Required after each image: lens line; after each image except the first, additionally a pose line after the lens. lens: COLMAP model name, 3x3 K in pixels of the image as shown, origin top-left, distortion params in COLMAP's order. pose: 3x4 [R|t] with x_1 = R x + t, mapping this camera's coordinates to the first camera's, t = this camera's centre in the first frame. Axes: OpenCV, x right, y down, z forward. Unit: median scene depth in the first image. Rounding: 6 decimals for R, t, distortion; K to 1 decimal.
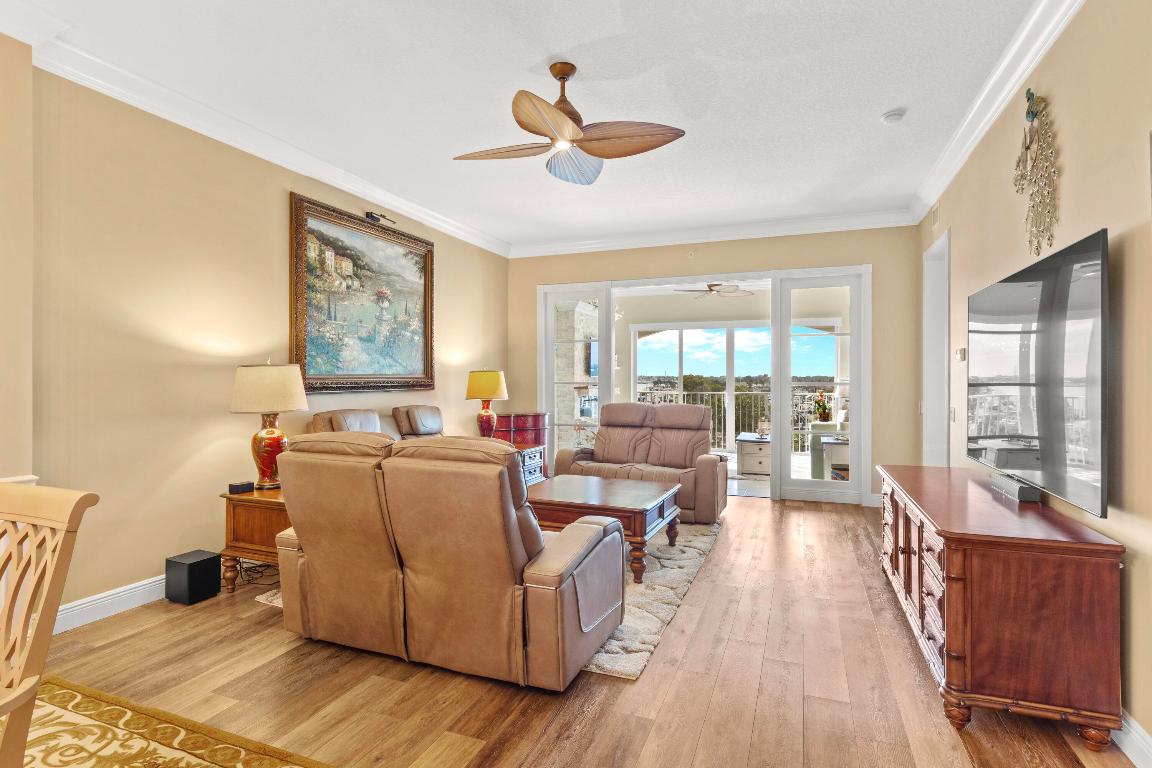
lens RADIAL K [[596.5, 0, 572.9], [0, 596.5, 382.8], [0, 0, 1]] dist [0.001441, -0.000329]
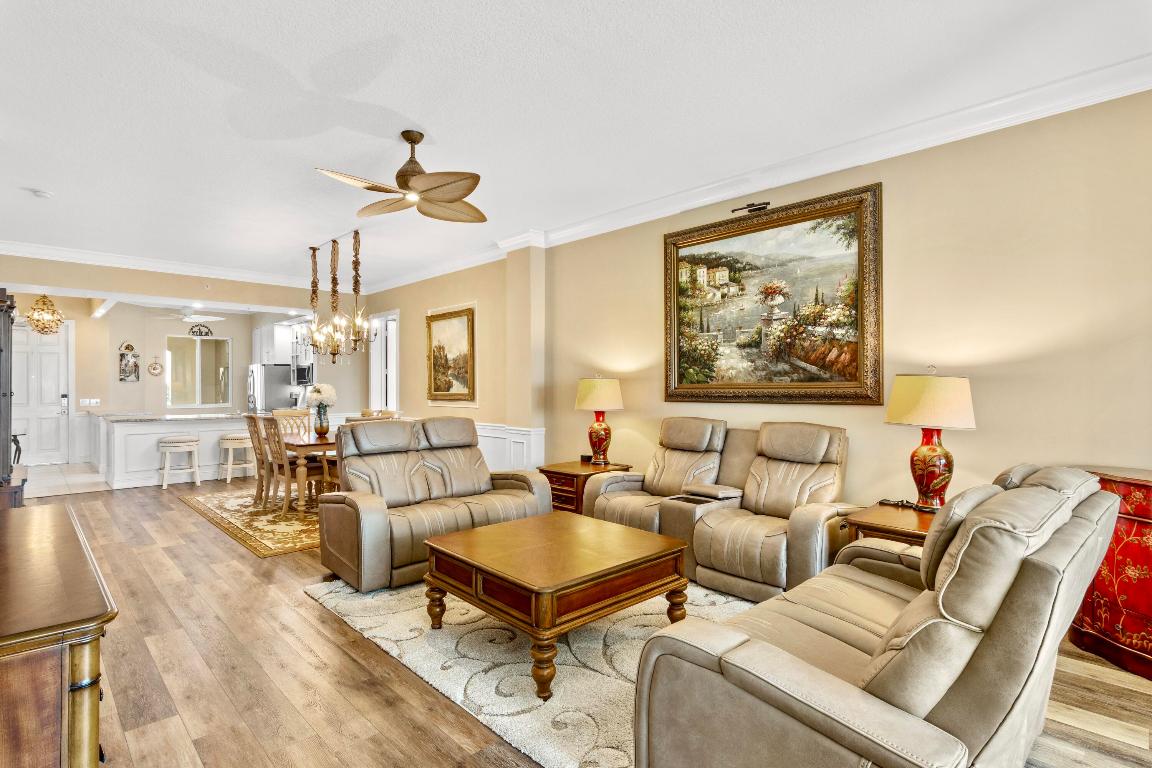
lens RADIAL K [[566.5, 0, 567.2], [0, 566.5, 385.2], [0, 0, 1]] dist [-0.003570, 0.000598]
pose [[-0.421155, -0.003180, -0.906983, 0.561949], [-0.006757, 0.999977, -0.000368, -0.008782], [0.906964, 0.005974, -0.421167, 1.110337]]
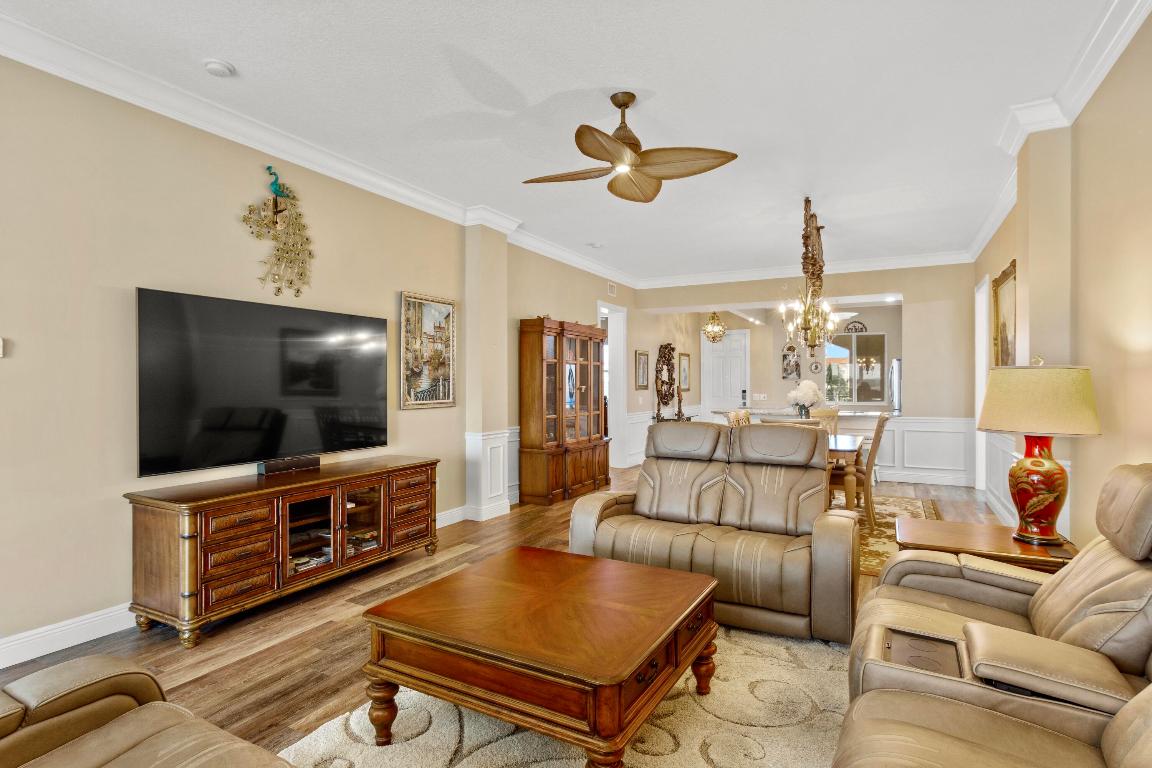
lens RADIAL K [[596.5, 0, 574.2], [0, 596.5, 384.8], [0, 0, 1]] dist [0.001441, -0.000329]
pose [[-0.993407, -0.002575, 0.114611, -0.033704], [-0.001406, 0.999946, 0.010277, -0.012380], [-0.114631, 0.010048, -0.993357, 1.302524]]
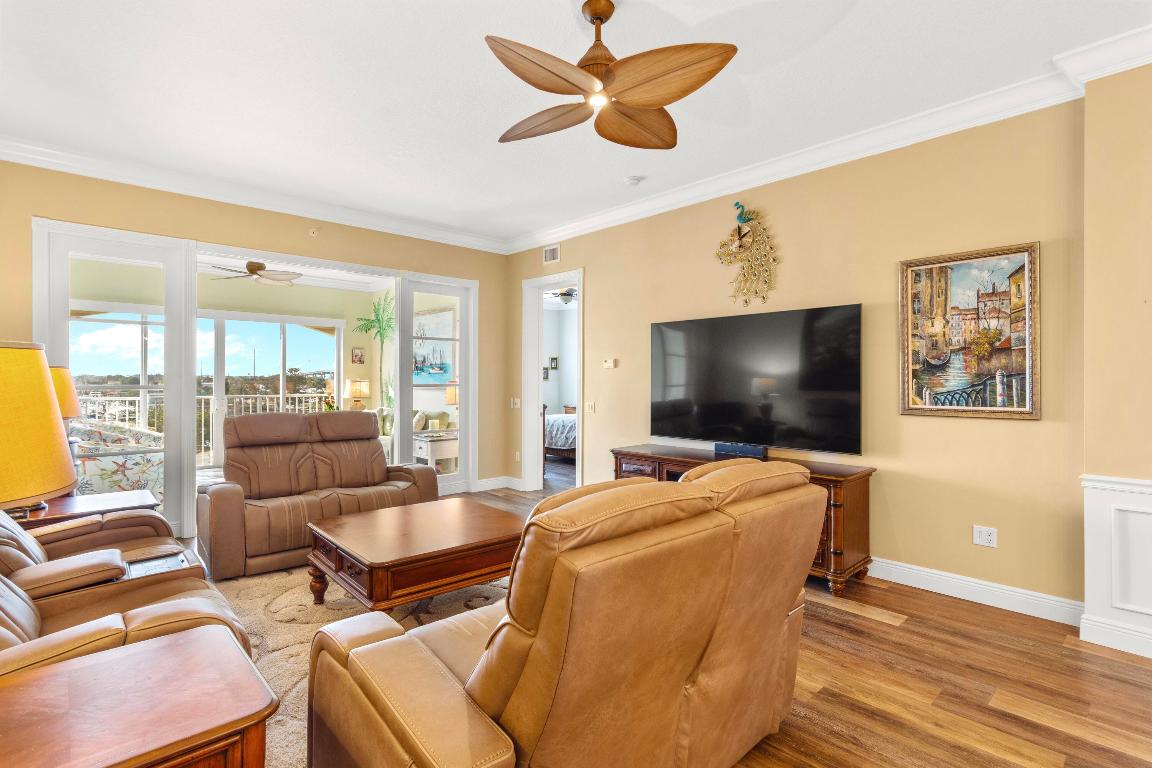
lens RADIAL K [[558.9, 0, 571.7], [0, 558.9, 378.4], [0, 0, 1]] dist [-0.000058, 0.001590]
pose [[0.440425, -0.000670, 0.897789, -0.457469], [0.006195, 0.999978, -0.002293, -0.008095], [-0.897768, 0.006571, 0.440419, 0.429680]]
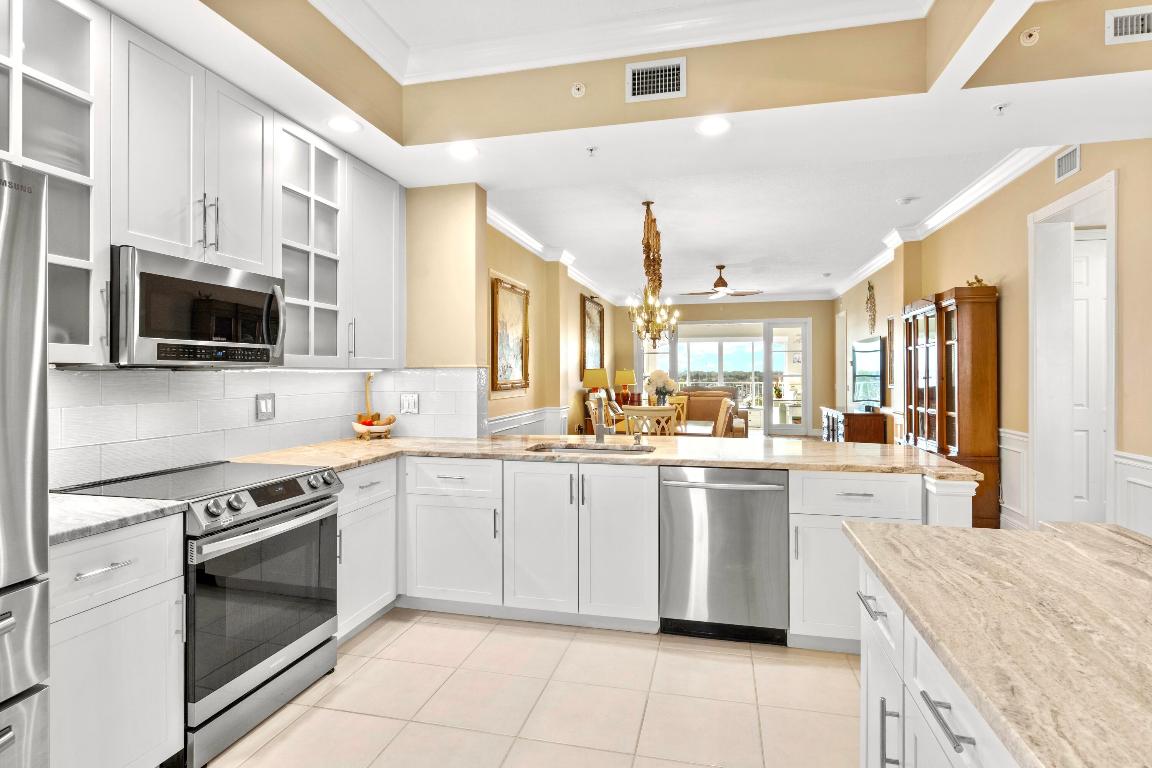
lens RADIAL K [[596.5, 0, 578.4], [0, 596.5, 373.3], [0, 0, 1]] dist [0.001441, -0.000329]
pose [[0.991766, -0.004120, 0.127999, -0.661534], [0.005141, 0.999958, -0.007645, 0.006586], [-0.127962, 0.008240, 0.991745, -1.096966]]
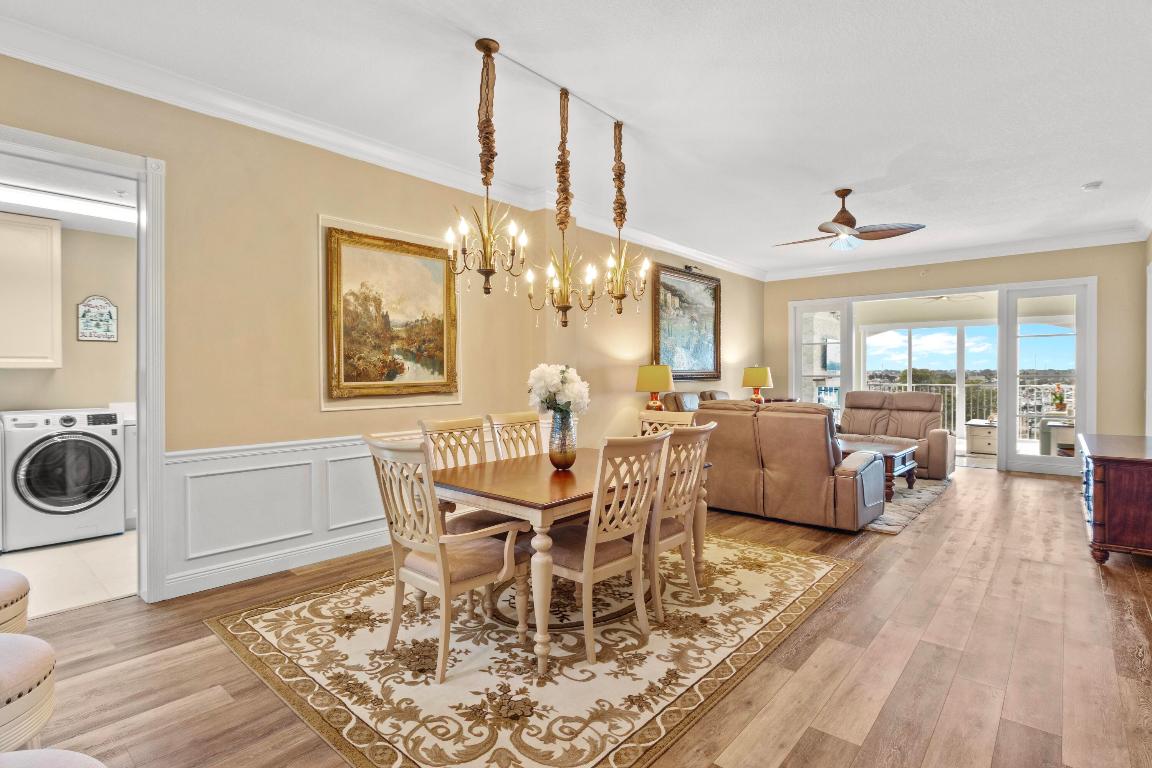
lens RADIAL K [[569.8, 0, 573.9], [0, 569.8, 379.1], [0, 0, 1]] dist [-0.005596, 0.001248]
pose [[0.941765, 0.001507, -0.336267, -0.120703], [-0.000184, 0.999992, 0.003965, 0.003886], [0.336271, -0.003672, 0.941758, -0.493816]]
